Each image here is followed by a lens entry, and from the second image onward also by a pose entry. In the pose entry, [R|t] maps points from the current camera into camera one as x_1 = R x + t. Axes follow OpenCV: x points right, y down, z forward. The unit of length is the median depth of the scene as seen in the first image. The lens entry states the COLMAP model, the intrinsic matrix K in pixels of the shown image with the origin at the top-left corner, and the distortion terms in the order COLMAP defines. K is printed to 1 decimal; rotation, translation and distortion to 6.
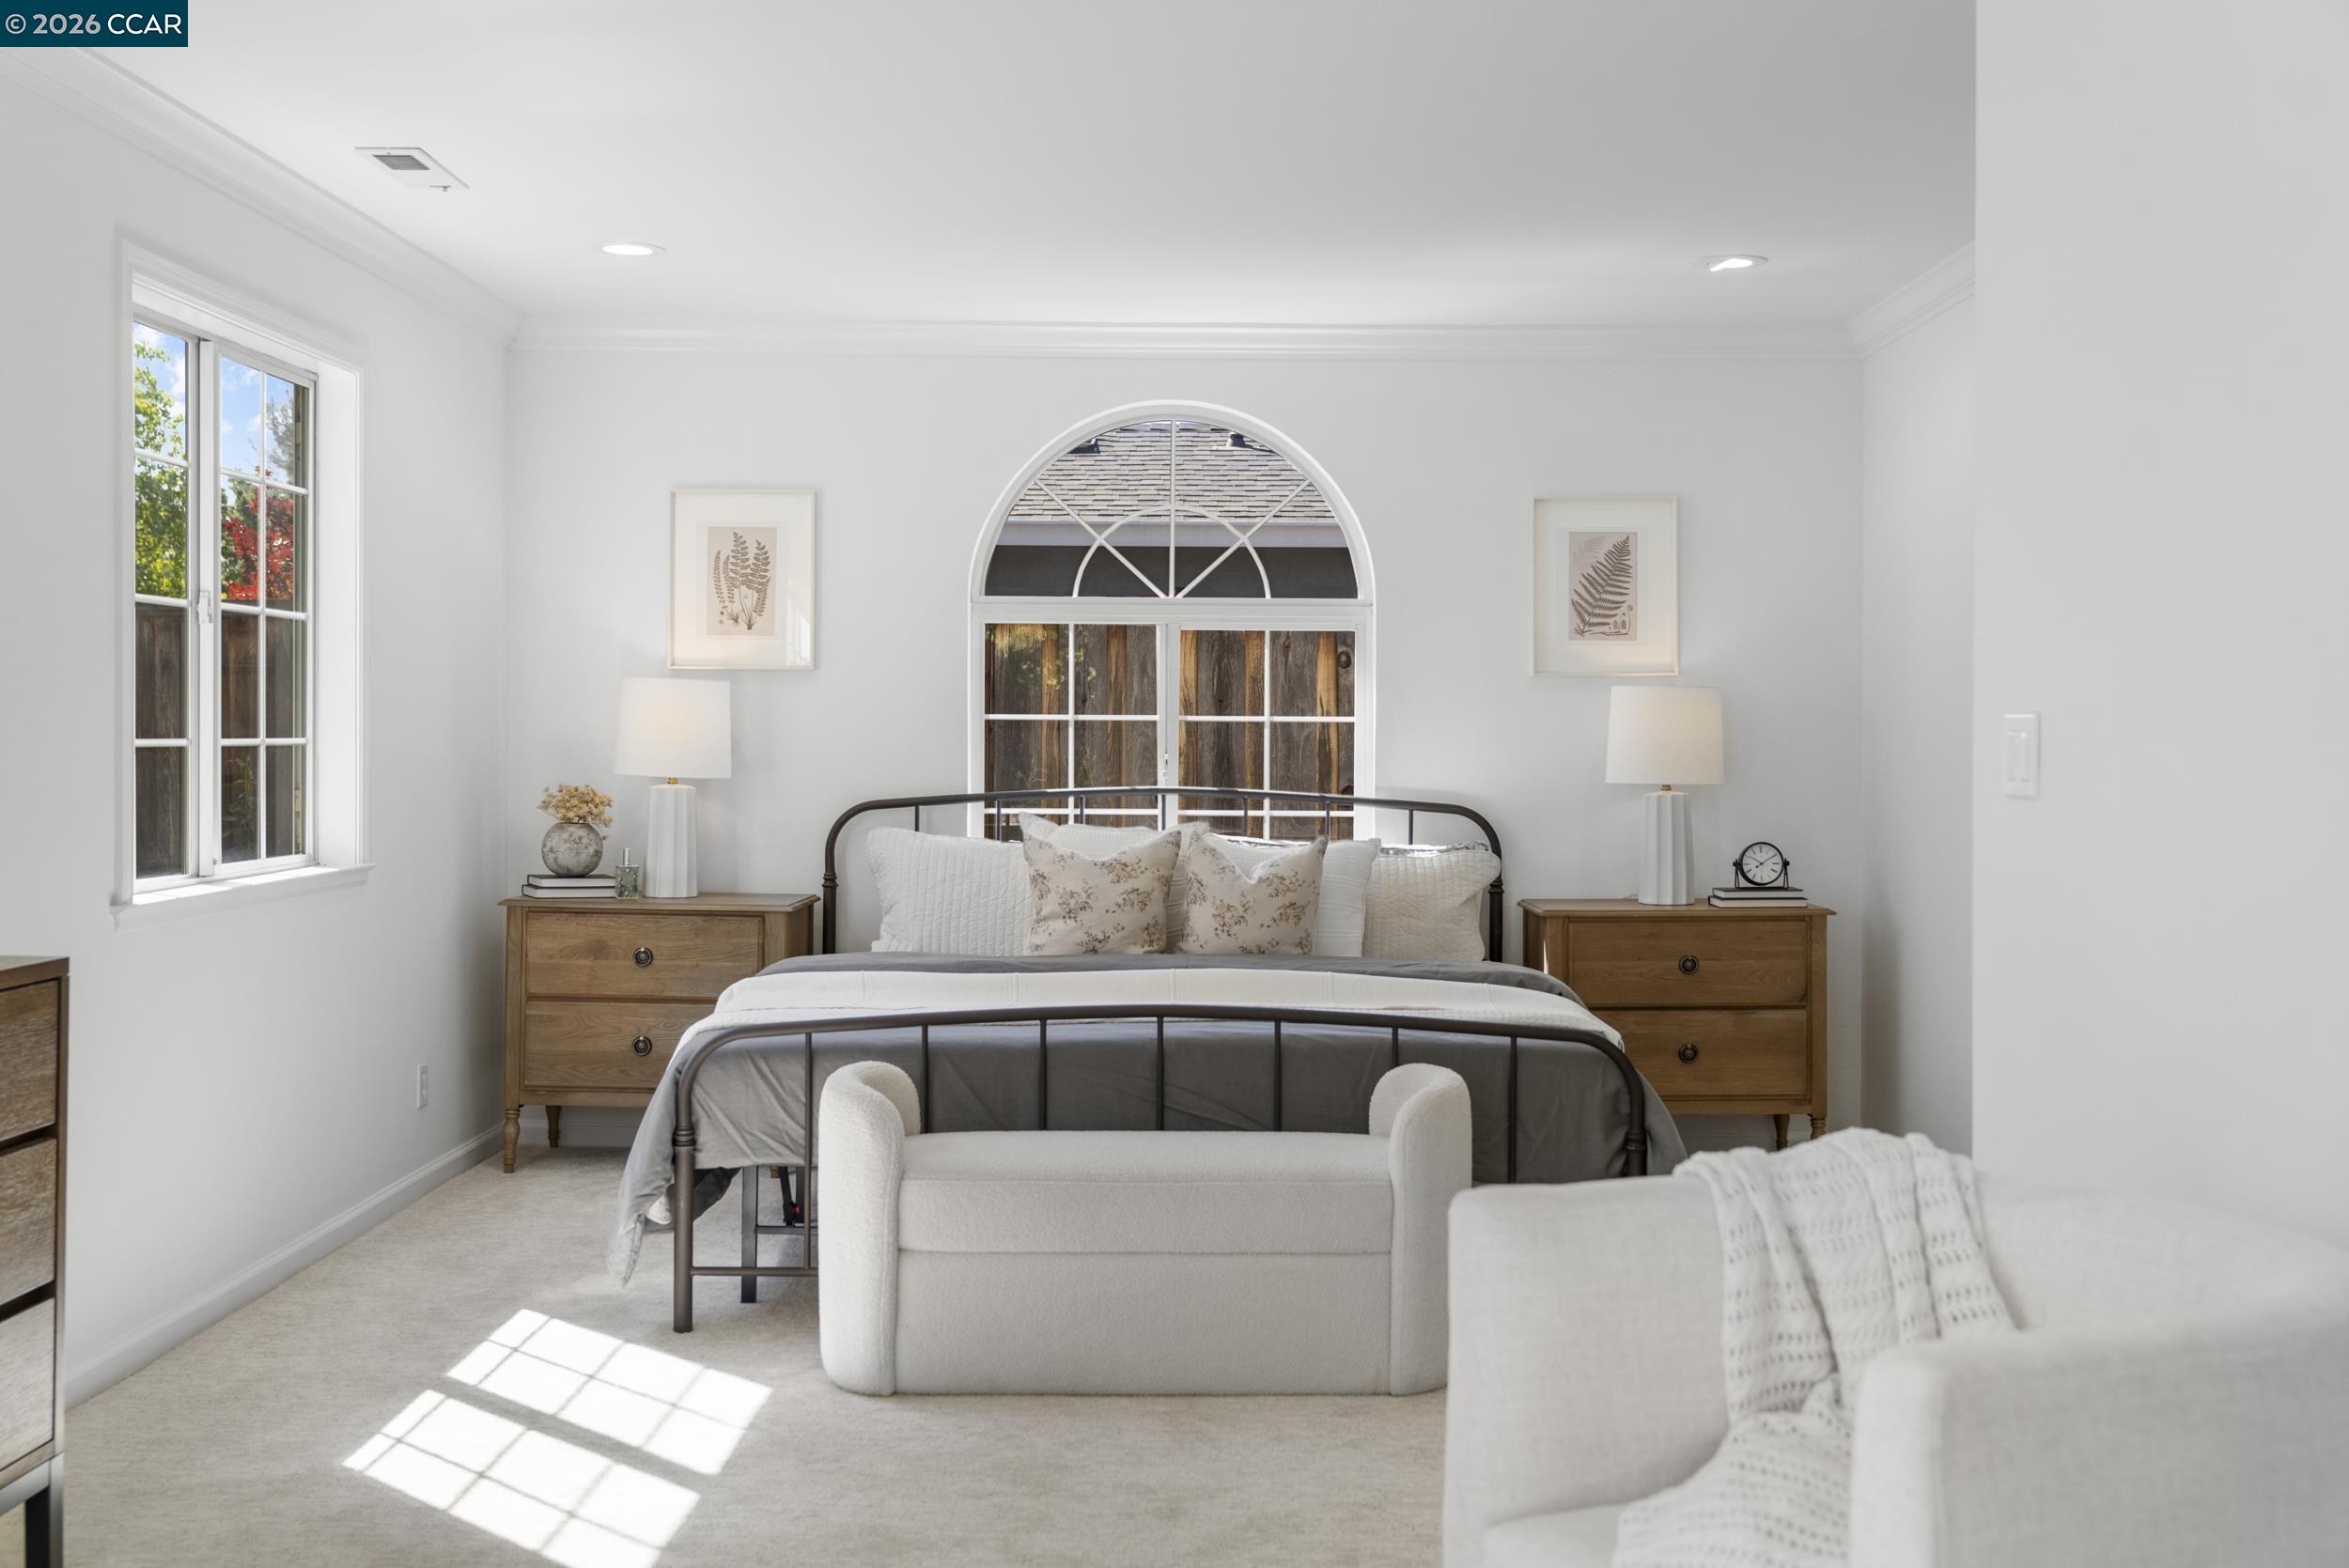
lens RADIAL K [[2388.0, 0, 1176.2], [0, 2388.0, 775.5], [0, 0, 1]] dist [0.005335, 0.000000]
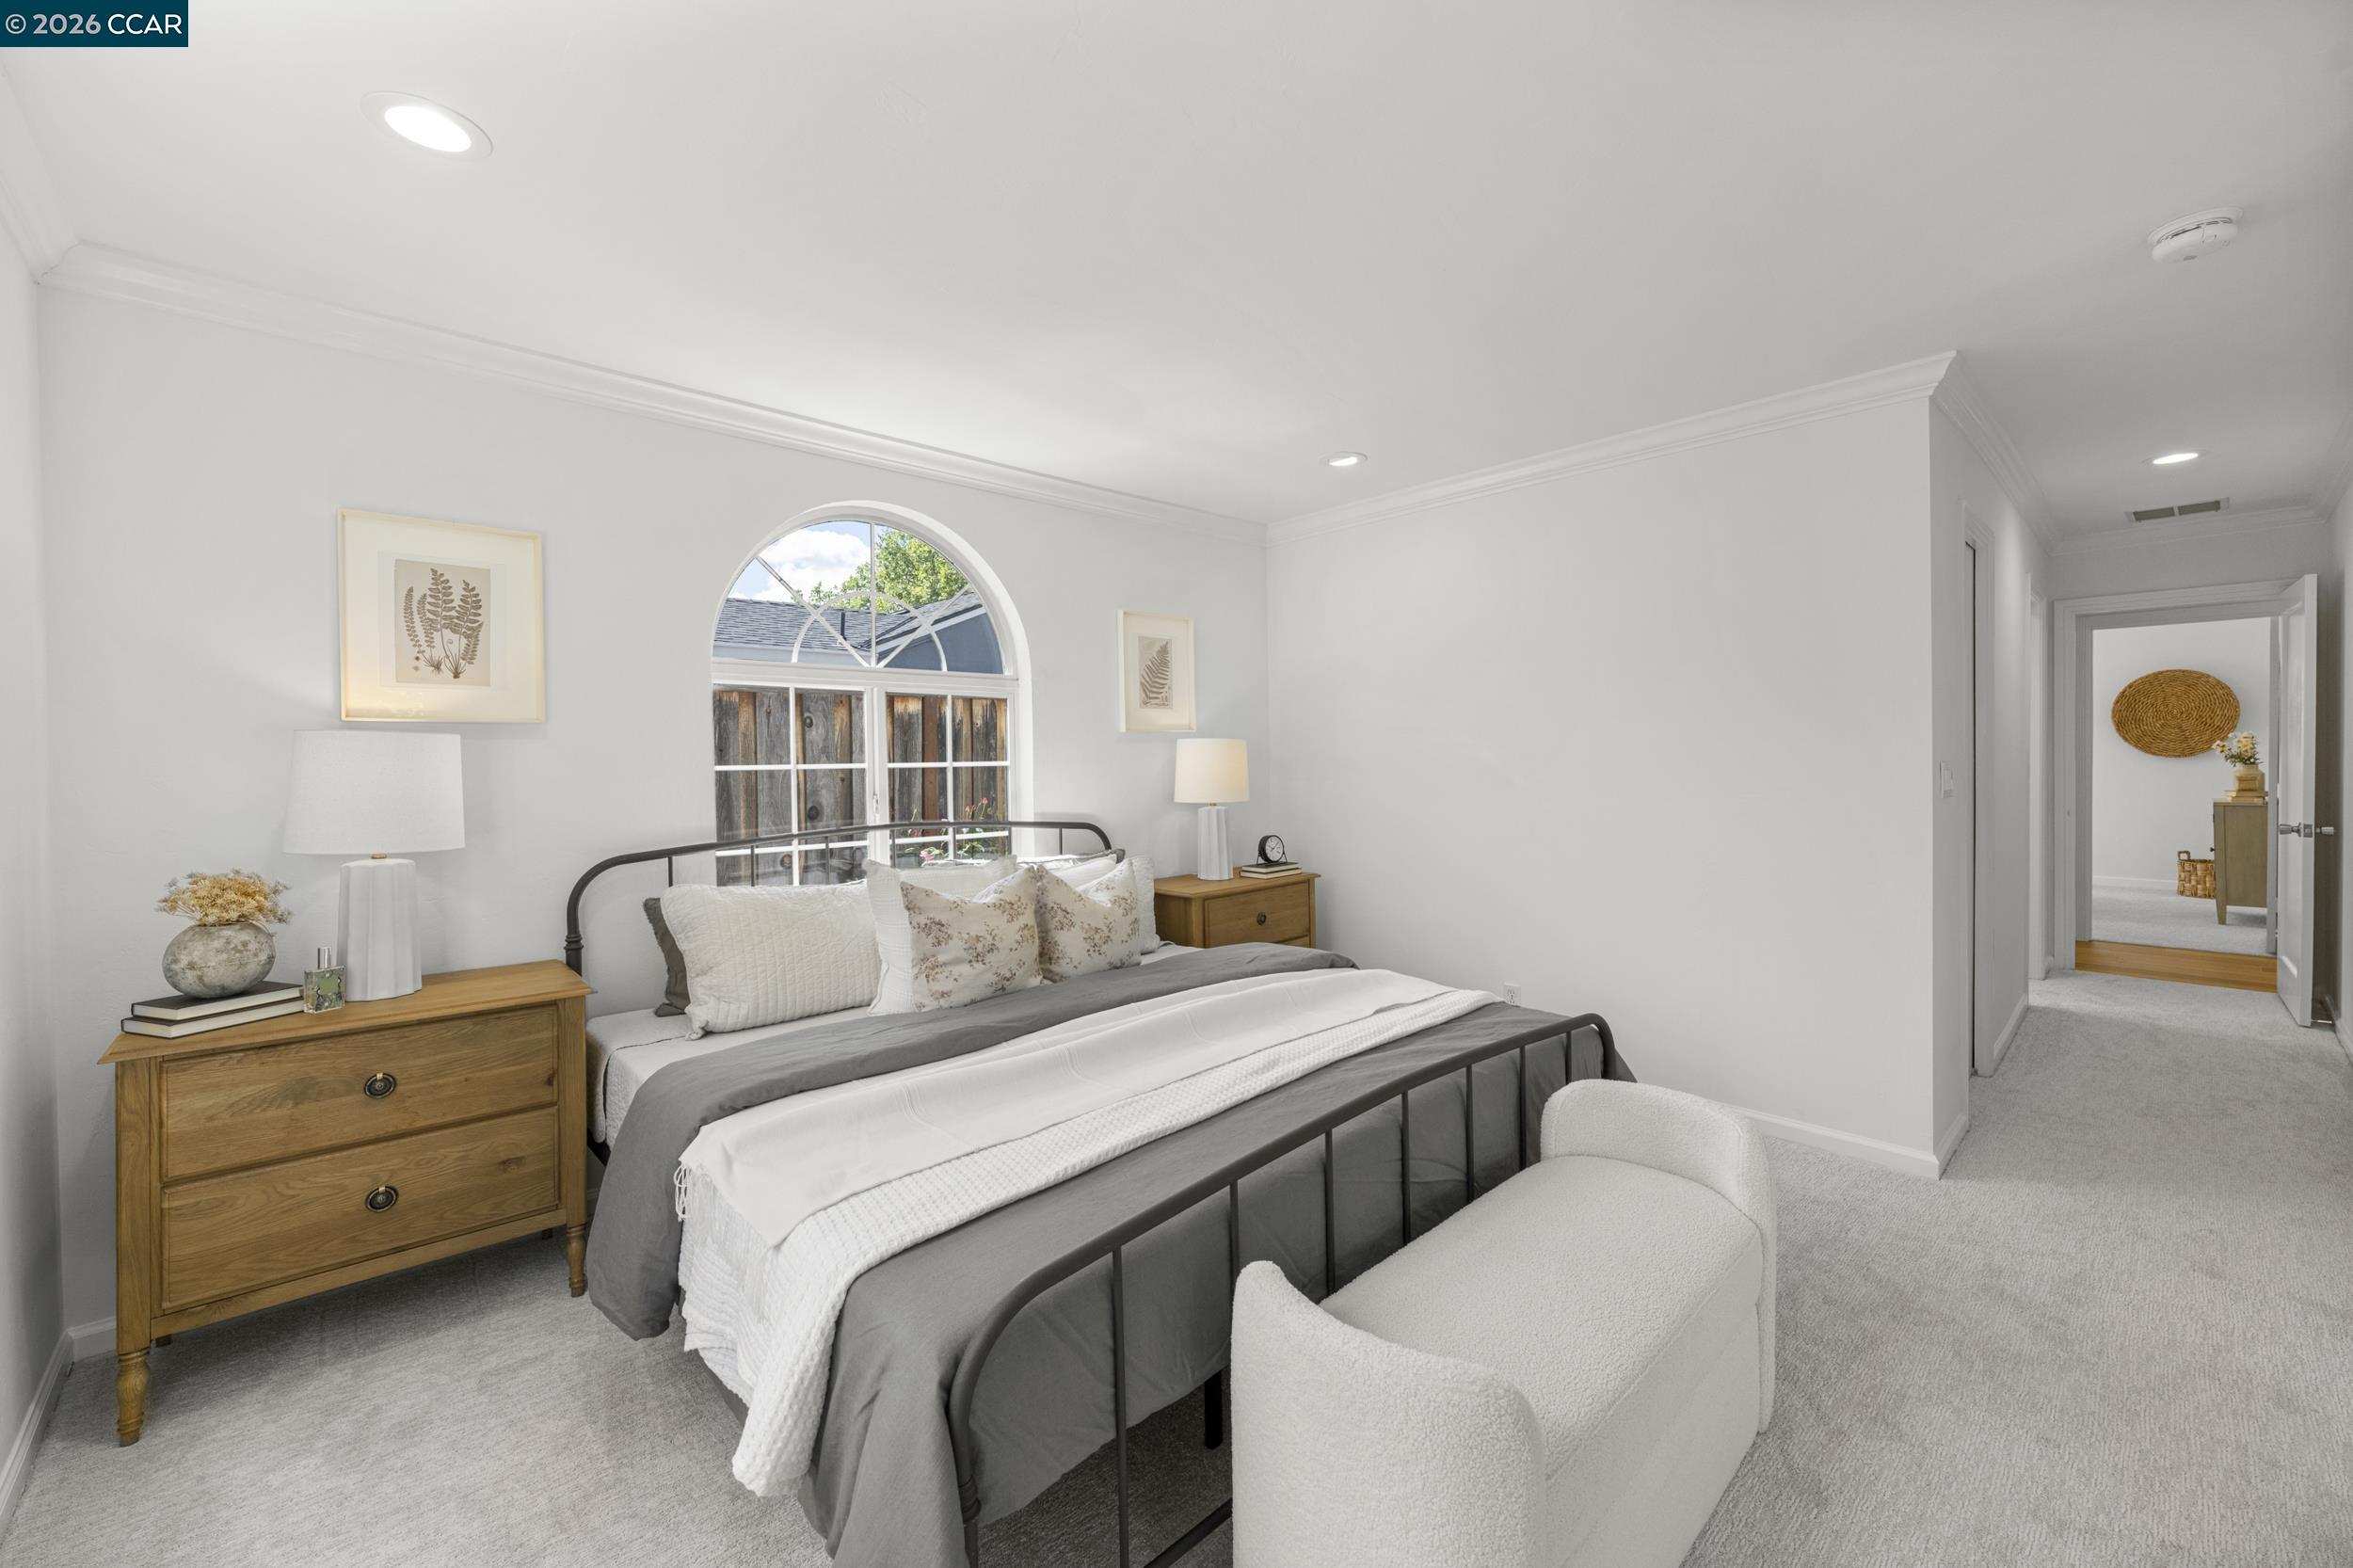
lens RADIAL K [[938.1, 0, 1167.1], [0, 938.1, 764.4], [0, 0, 1]] dist [-0.002665, 0.000213]
pose [[0.726757, -0.020880, 0.686577, -0.237684], [0.028377, 0.999597, 0.000362, -0.021786], [-0.686308, 0.019220, 0.727057, 0.581223]]
